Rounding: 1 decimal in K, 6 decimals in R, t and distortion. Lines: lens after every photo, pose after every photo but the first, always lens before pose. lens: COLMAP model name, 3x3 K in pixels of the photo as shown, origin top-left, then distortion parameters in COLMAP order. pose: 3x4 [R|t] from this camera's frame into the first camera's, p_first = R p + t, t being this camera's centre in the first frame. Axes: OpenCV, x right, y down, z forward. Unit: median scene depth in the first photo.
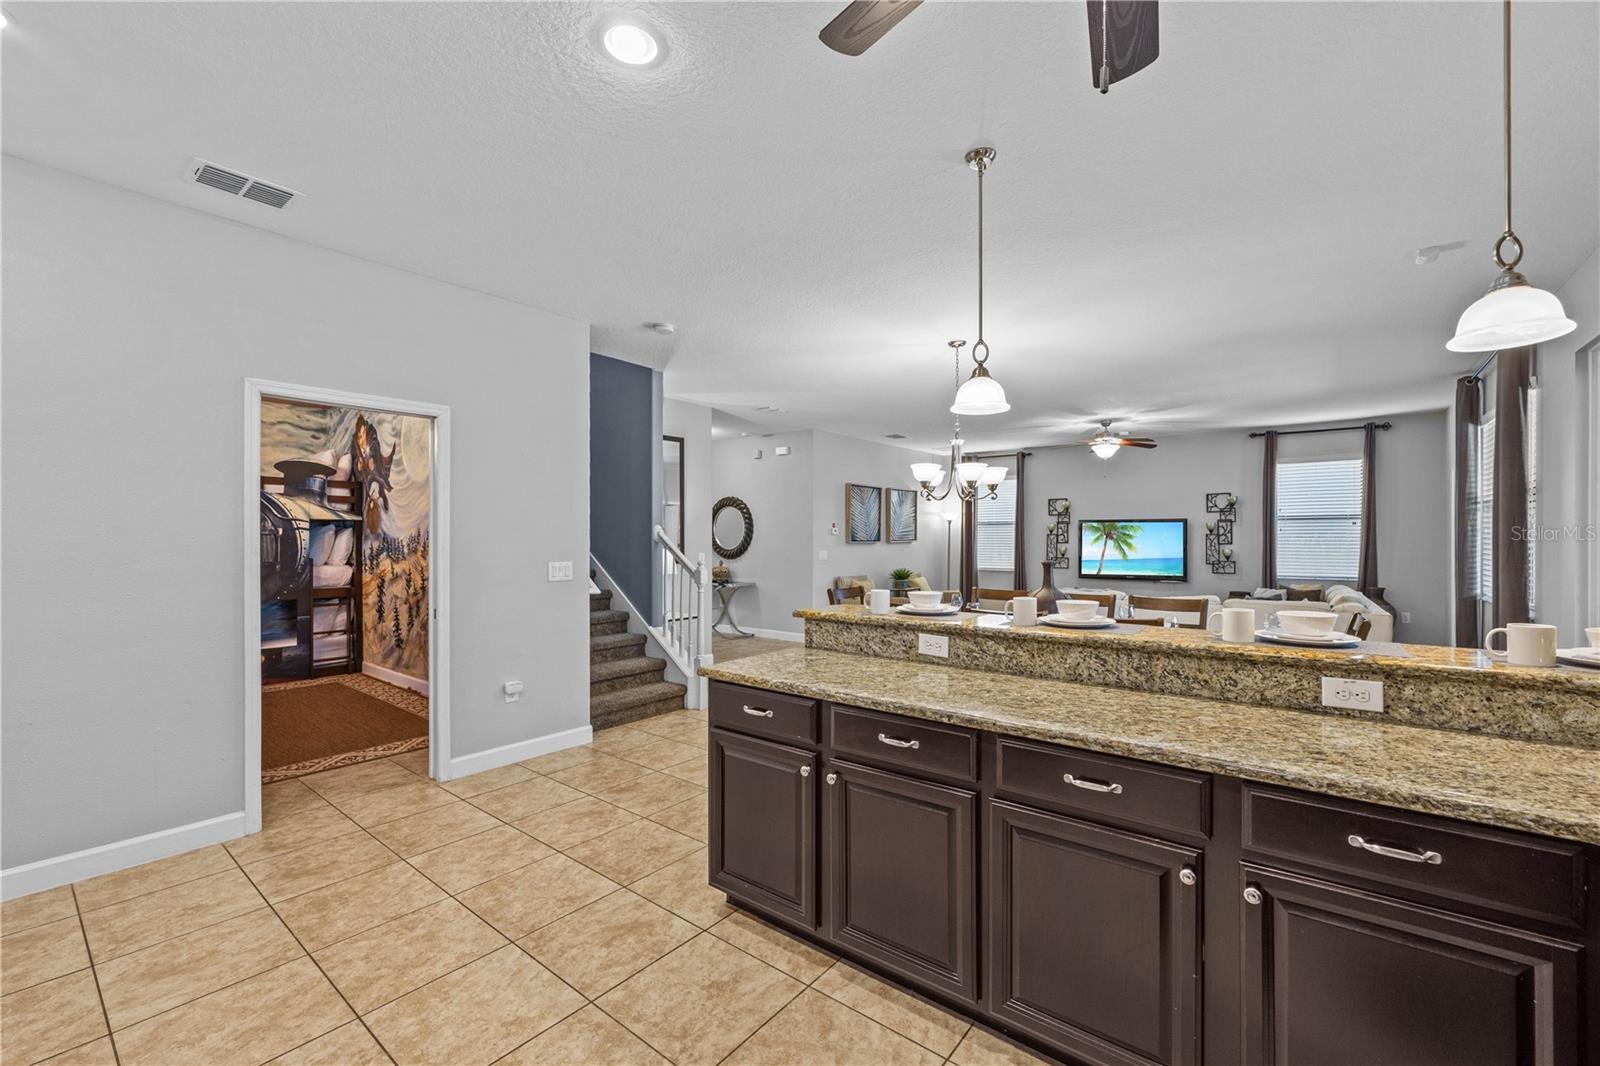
lens RADIAL K [[660.5, 0, 797.3], [0, 660.5, 537.1], [0, 0, 1]] dist [-0.001314, -0.000318]
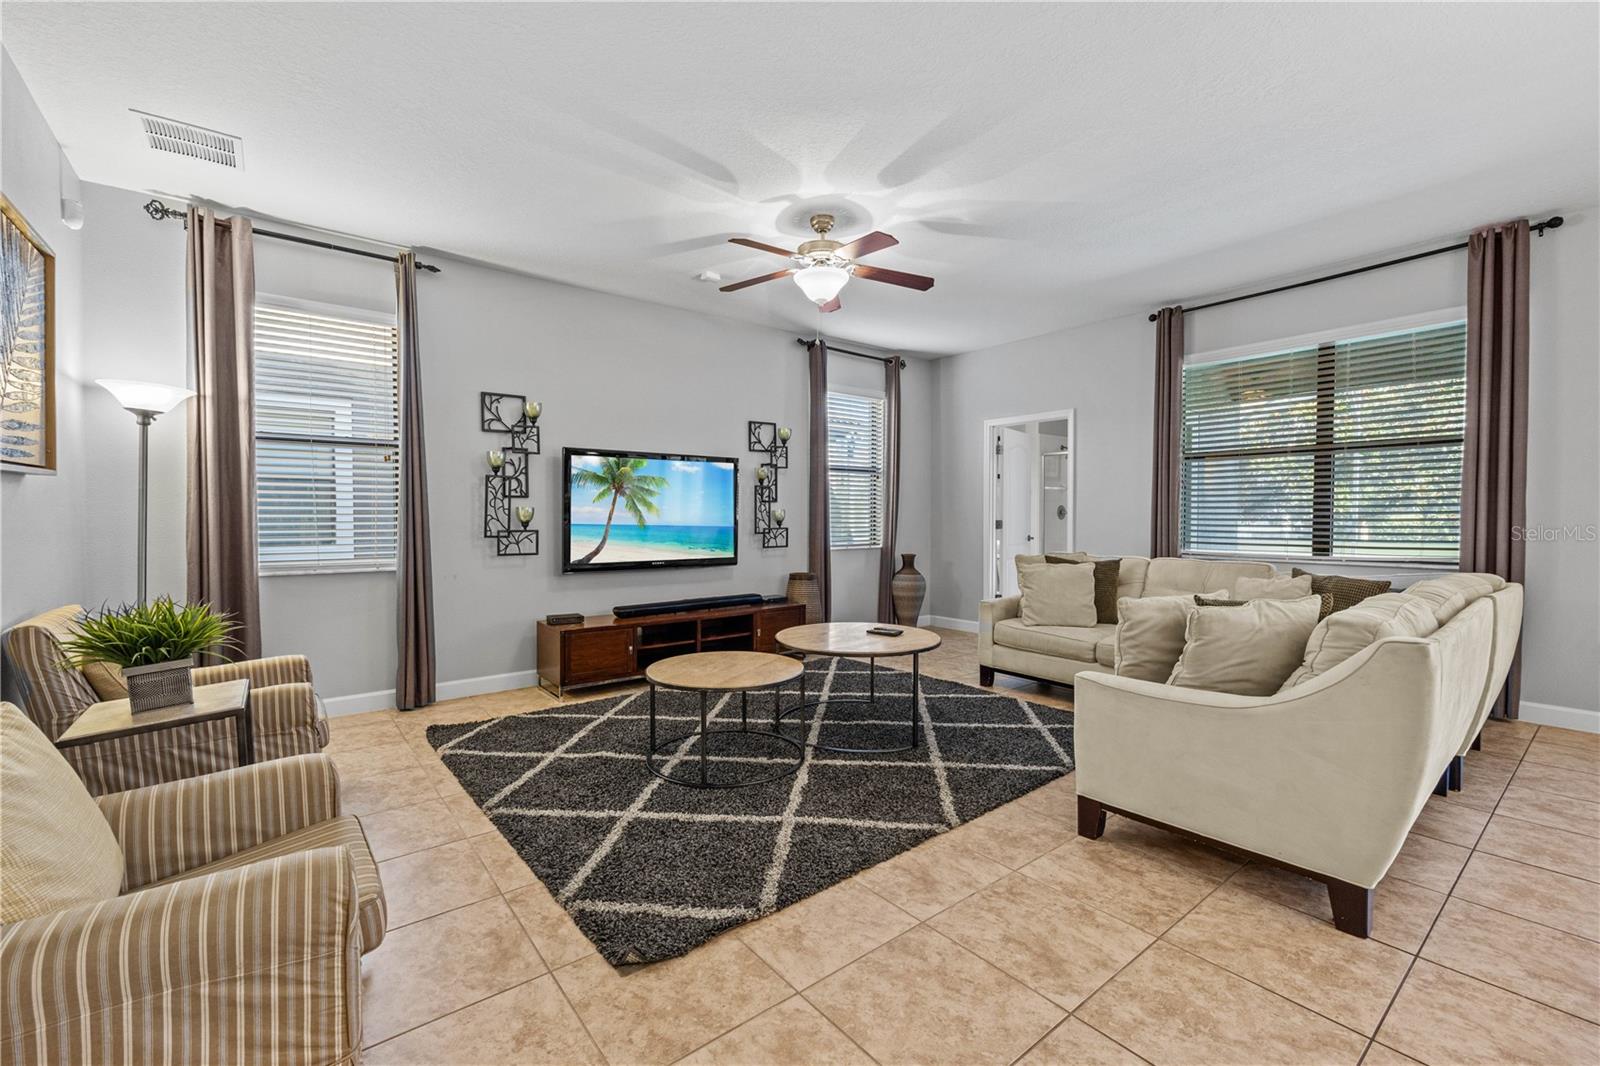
lens RADIAL K [[660.5, 0, 797.3], [0, 660.5, 537.1], [0, 0, 1]] dist [-0.001314, -0.000318]
pose [[0.223046, -0.029860, 0.974350, 0.060778], [-0.001684, 0.999517, 0.031017, 0.086875], [-0.974806, -0.008559, 0.222888, 2.886059]]
